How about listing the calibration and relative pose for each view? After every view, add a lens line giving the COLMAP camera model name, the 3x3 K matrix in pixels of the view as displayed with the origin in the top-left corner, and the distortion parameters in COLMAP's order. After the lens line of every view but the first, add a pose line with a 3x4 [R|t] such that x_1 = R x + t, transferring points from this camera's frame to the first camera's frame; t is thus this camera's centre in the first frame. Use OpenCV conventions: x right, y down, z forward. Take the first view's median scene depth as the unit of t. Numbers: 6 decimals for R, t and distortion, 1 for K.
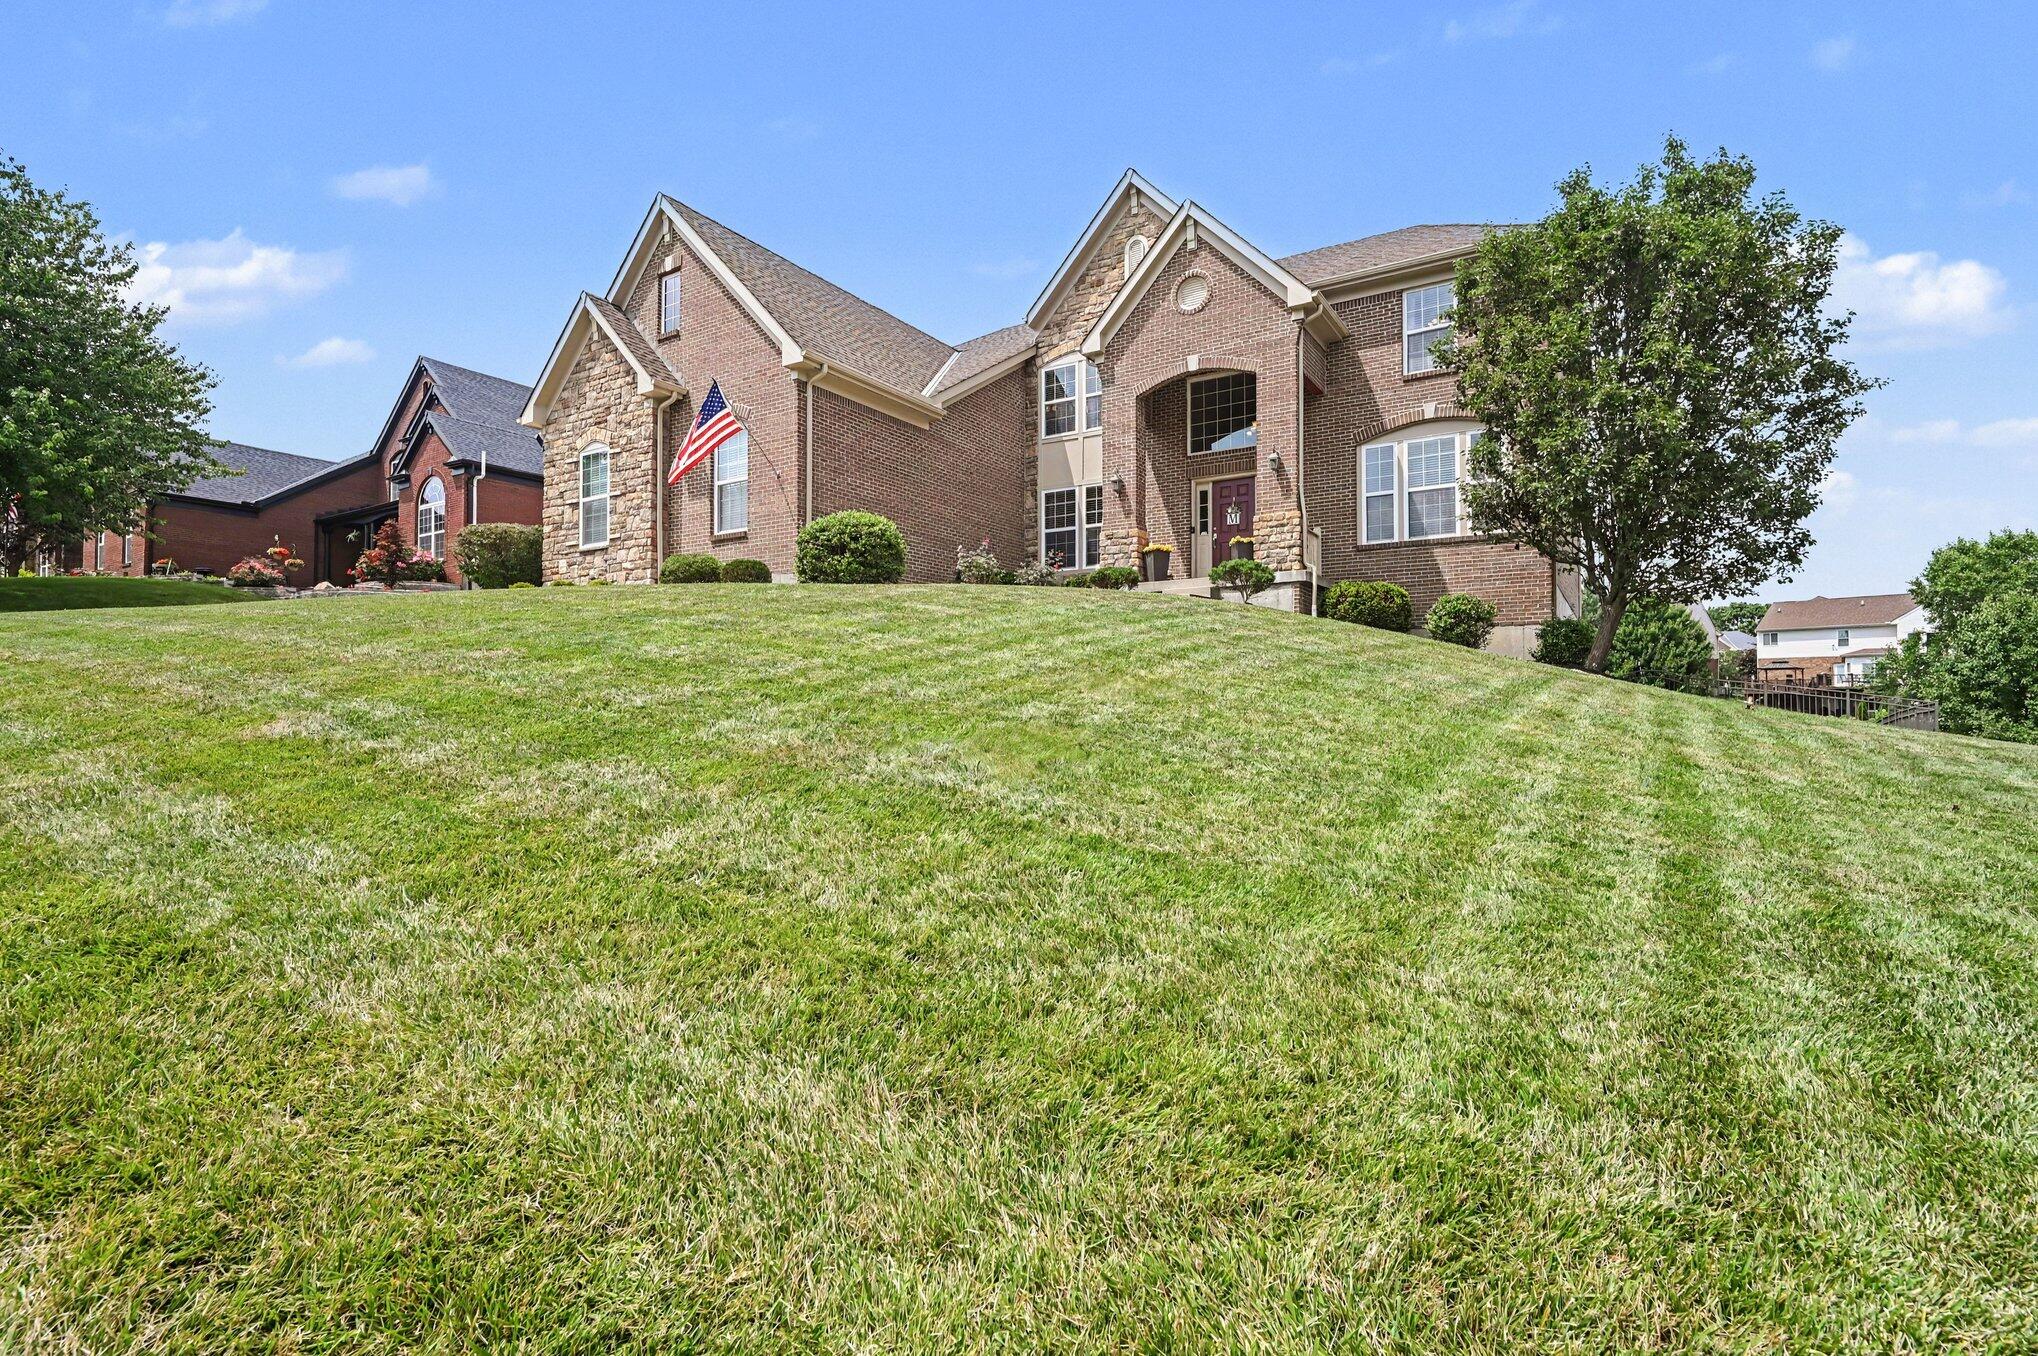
lens RADIAL K [[940.7, 0, 1019.0], [0, 940.7, 678.0], [0, 0, 1]] dist [0.002508, 0.000174]
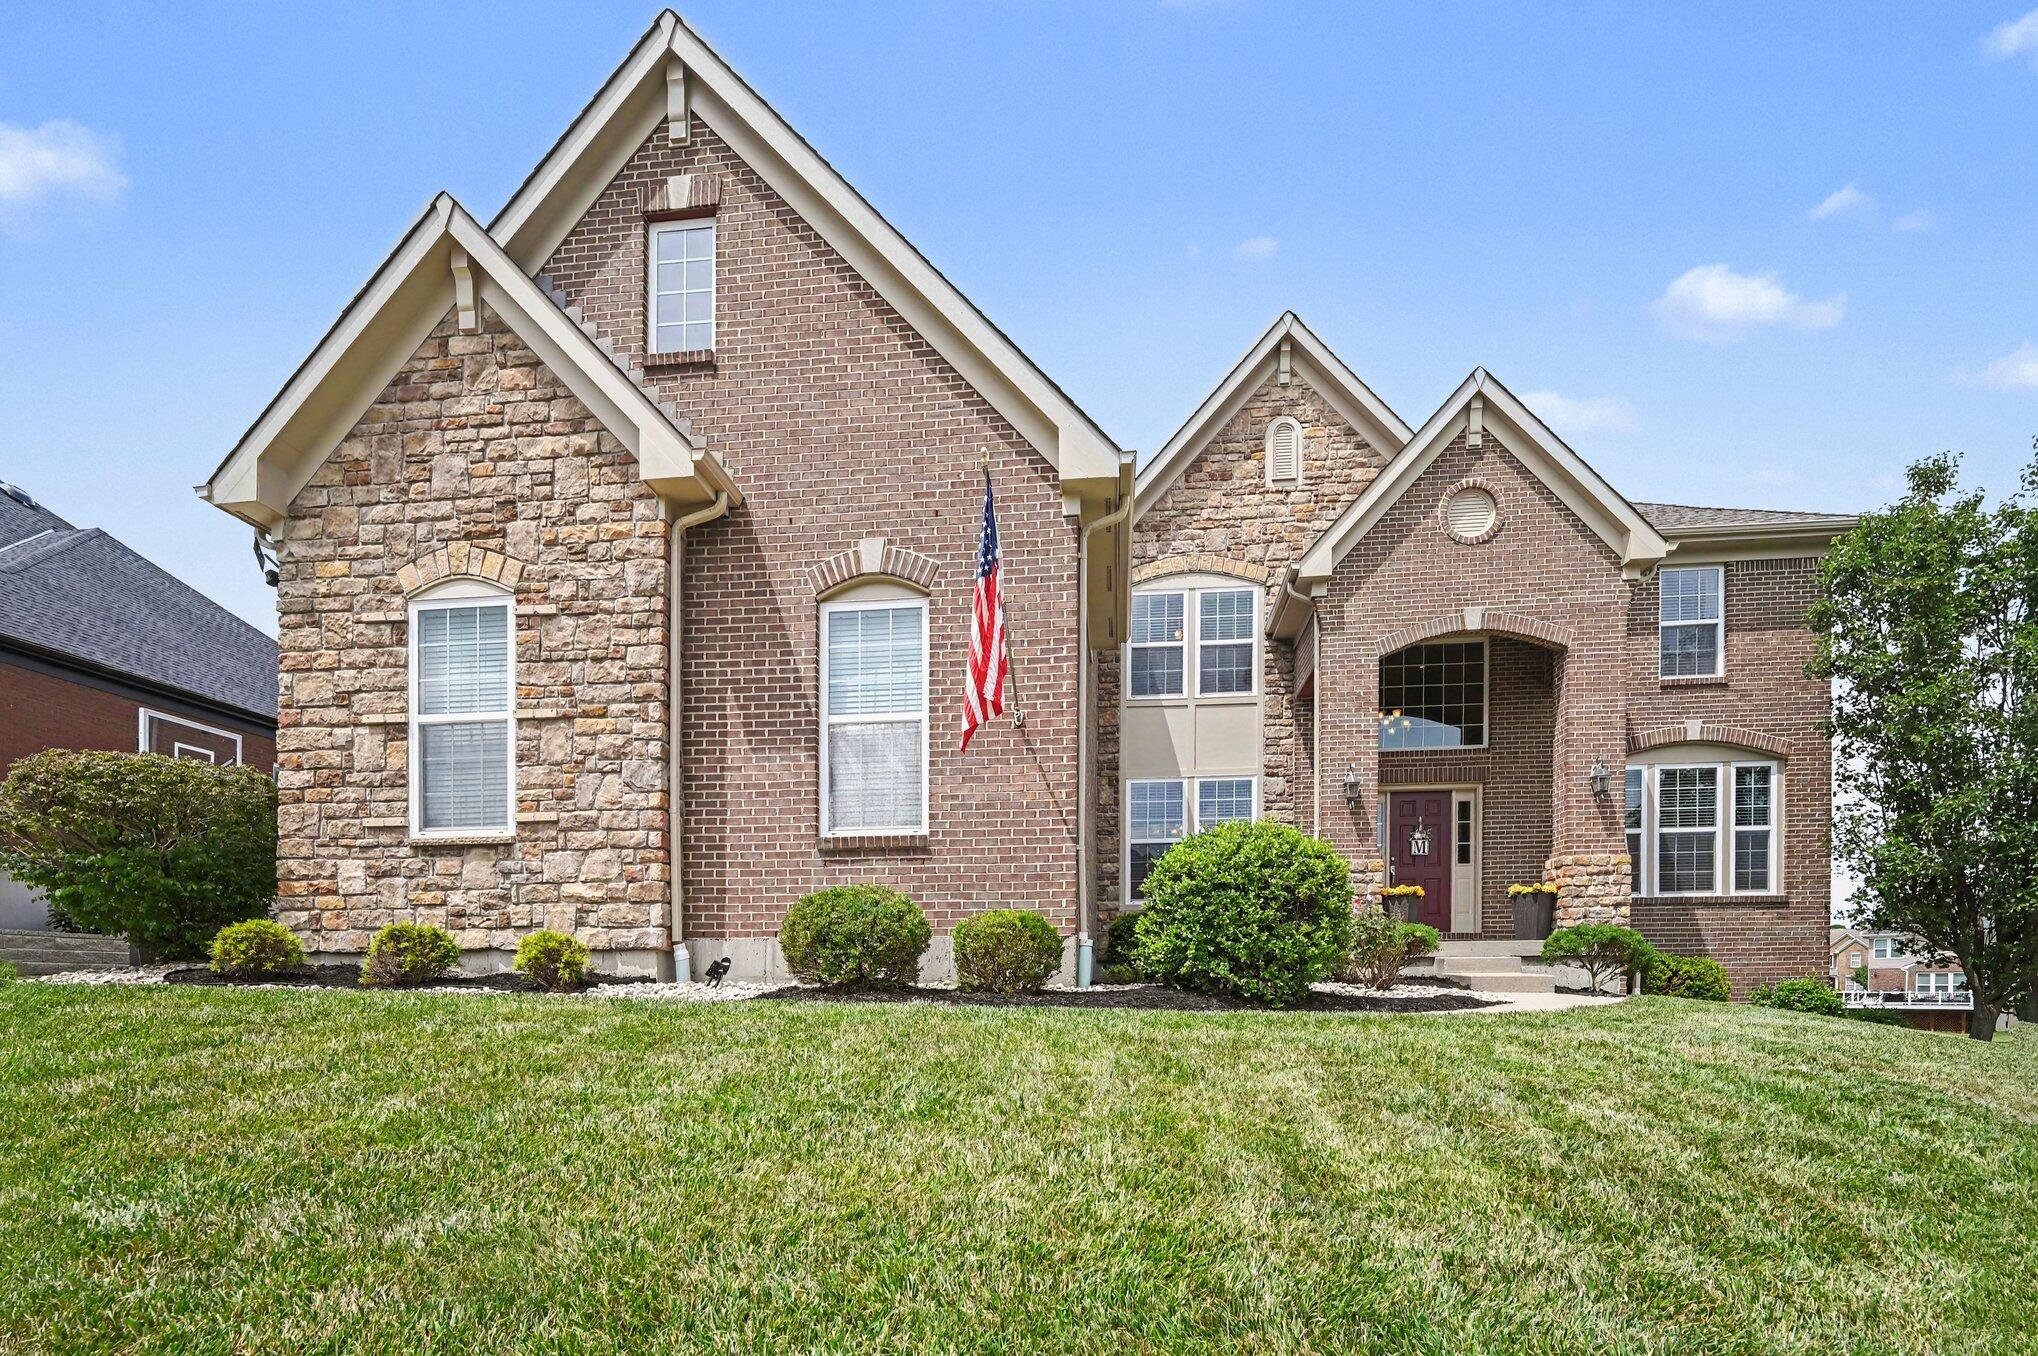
lens RADIAL K [[977.5, 0, 1018.6], [0, 977.5, 988.4], [0, 0, 1]] dist [-0.001982, -0.000390]
pose [[0.908119, 0.001144, 0.418710, -0.407458], [-0.014672, 0.999469, 0.029090, -0.088729], [-0.418455, -0.032561, 0.907654, 0.505192]]
